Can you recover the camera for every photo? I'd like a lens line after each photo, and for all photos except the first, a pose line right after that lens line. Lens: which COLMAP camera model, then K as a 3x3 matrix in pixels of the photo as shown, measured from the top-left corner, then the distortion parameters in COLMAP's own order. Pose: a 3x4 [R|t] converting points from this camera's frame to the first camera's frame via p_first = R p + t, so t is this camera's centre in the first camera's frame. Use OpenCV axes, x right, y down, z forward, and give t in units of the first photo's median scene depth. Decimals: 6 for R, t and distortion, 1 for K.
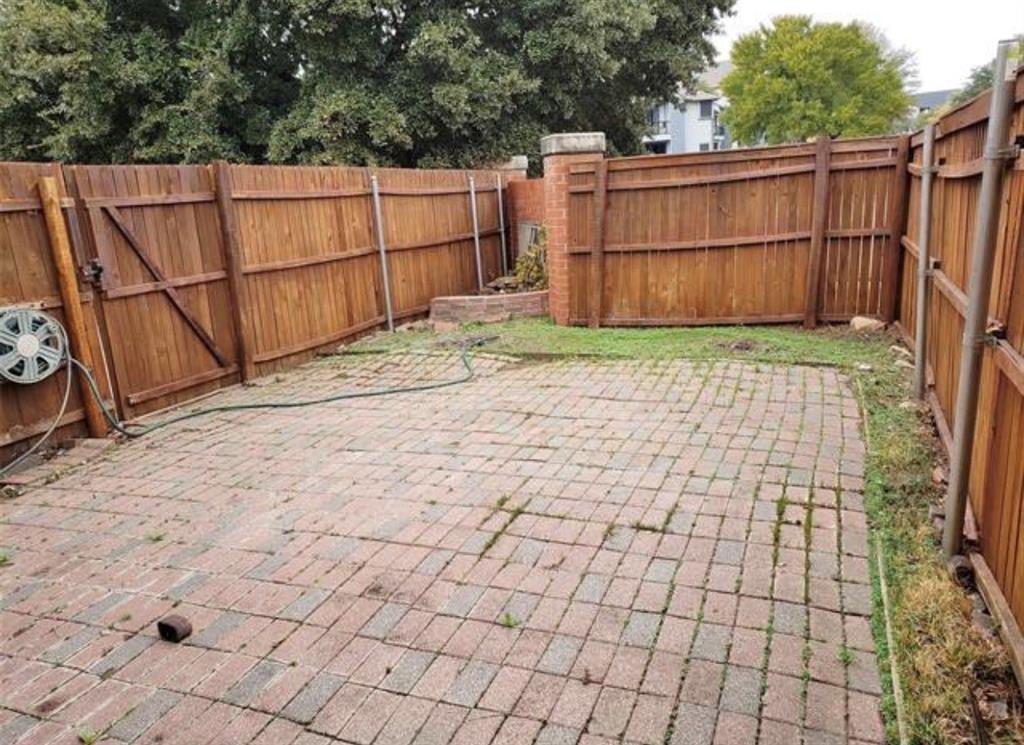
lens RADIAL K [[794.8, 0, 515.1], [0, 794.8, 384.5], [0, 0, 1]] dist [0.029871, -0.005790]
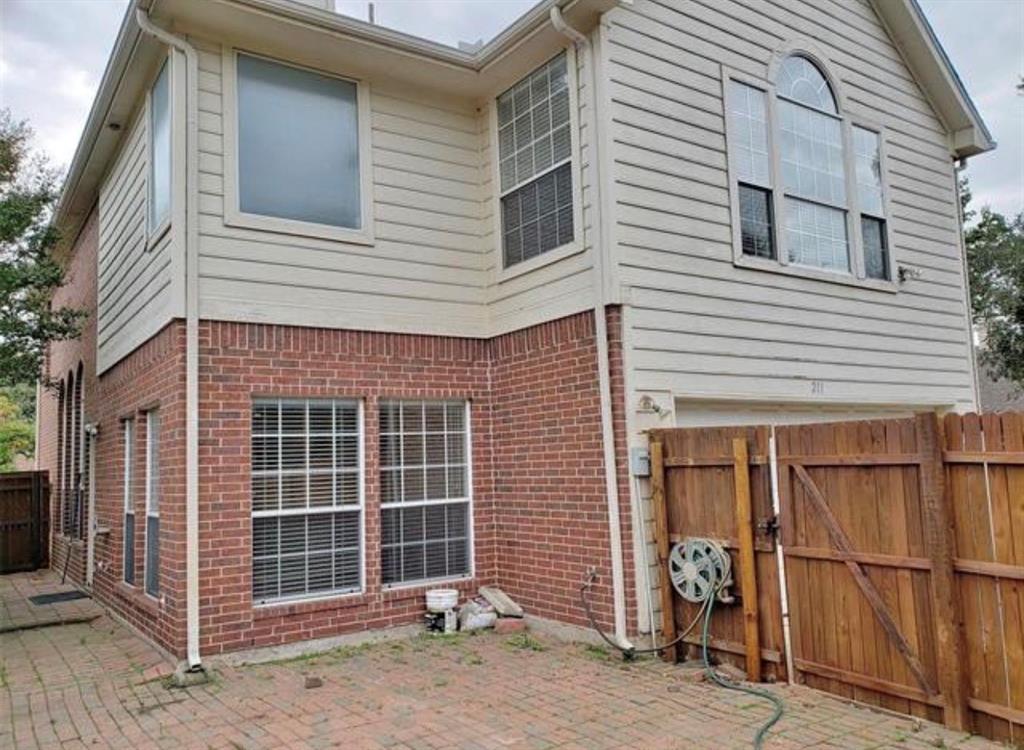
lens RADIAL K [[794.6, 0, 512.0], [0, 794.6, 375.0], [0, 0, 1]] dist [-0.004819, -0.002756]
pose [[-0.567387, -0.016611, -0.823284, 0.515190], [-0.143434, 0.986506, 0.078947, -0.359914], [0.810863, 0.162880, -0.562113, 1.246121]]
